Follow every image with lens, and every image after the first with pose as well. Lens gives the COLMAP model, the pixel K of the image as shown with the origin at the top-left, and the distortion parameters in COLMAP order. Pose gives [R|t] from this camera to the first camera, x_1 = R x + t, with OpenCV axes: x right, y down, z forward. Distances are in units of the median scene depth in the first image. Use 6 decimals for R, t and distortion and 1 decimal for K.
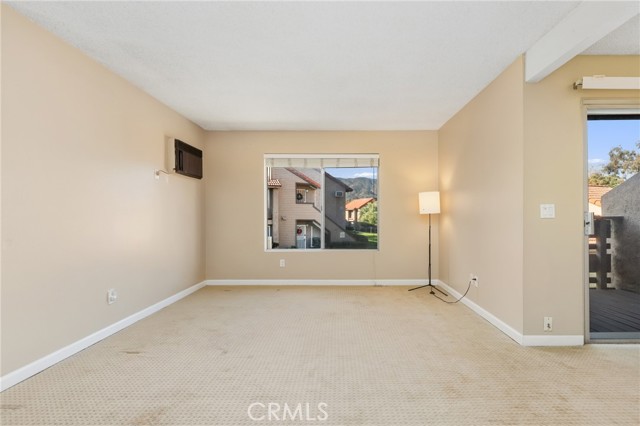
lens RADIAL K [[293.7, 0, 338.1], [0, 293.7, 216.2], [0, 0, 1]] dist [0.002558, -0.001318]
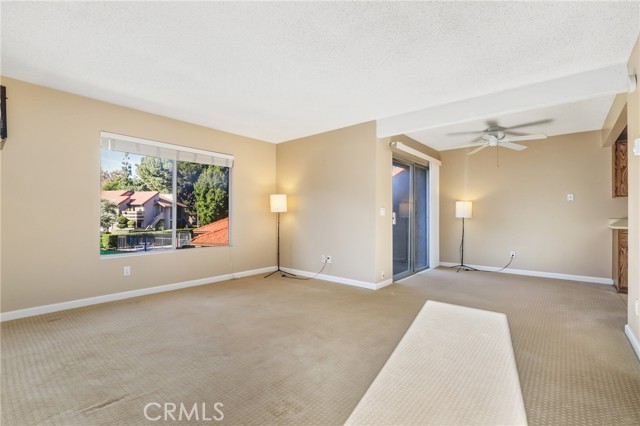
lens RADIAL K [[293.7, 0, 313.6], [0, 293.7, 212.8], [0, 0, 1]] dist [0.002558, -0.001318]
pose [[0.648616, 0.010541, 0.761043, -0.282348], [-0.004182, 0.999938, -0.010285, 0.003340], [-0.761104, 0.003488, 0.648620, 0.050561]]
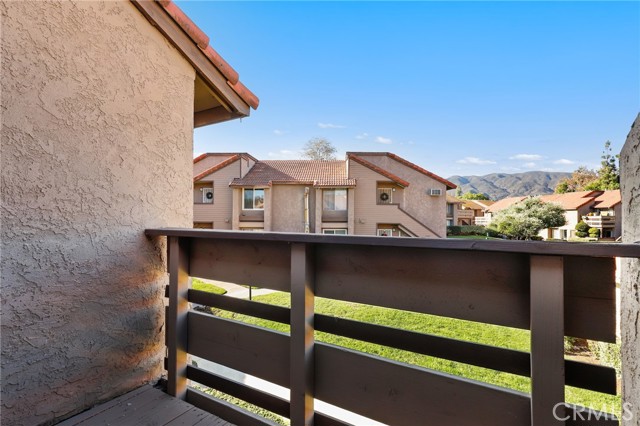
lens RADIAL K [[293.7, 0, 334.0], [0, 293.7, 213.5], [0, 0, 1]] dist [0.002558, -0.001318]
pose [[0.859257, 0.000427, -0.511543, 0.421827], [-0.008929, 0.999860, -0.014163, -0.008254], [0.511466, 0.016737, 0.859141, 0.403892]]
